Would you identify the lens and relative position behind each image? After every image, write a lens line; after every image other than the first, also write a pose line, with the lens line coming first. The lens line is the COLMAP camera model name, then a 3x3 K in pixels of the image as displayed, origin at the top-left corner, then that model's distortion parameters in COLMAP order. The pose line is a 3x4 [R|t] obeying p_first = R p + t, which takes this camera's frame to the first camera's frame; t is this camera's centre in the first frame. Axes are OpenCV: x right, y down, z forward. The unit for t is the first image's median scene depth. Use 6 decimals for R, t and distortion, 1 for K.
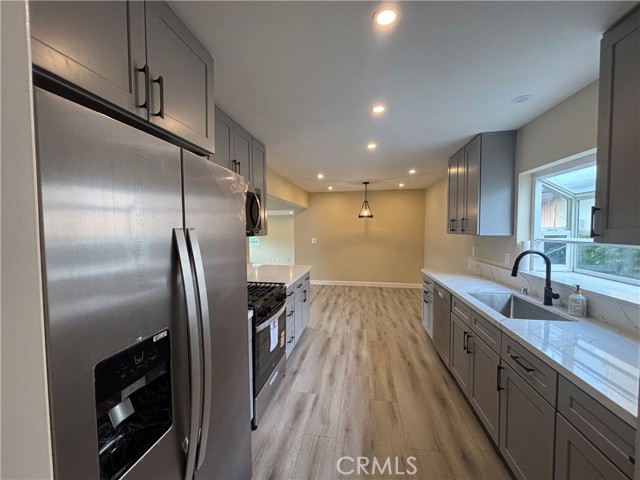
lens RADIAL K [[257.6, 0, 318.0], [0, 257.6, 240.7], [0, 0, 1]] dist [0.015043, -0.000177]
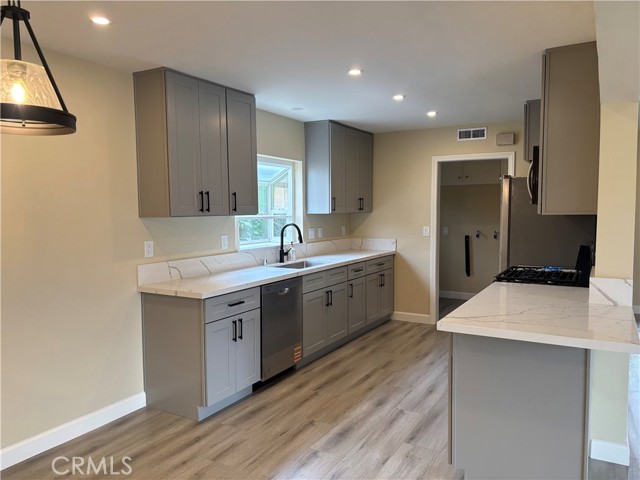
lens RADIAL K [[505.4, 0, 316.6], [0, 505.4, 244.1], [0, 0, 1]] dist [0.075902, 0.001253]
pose [[-0.940124, -0.017592, 0.340378, -0.123184], [0.023492, 0.992948, 0.116203, -0.099723], [-0.340022, 0.117242, -0.933081, 2.164704]]
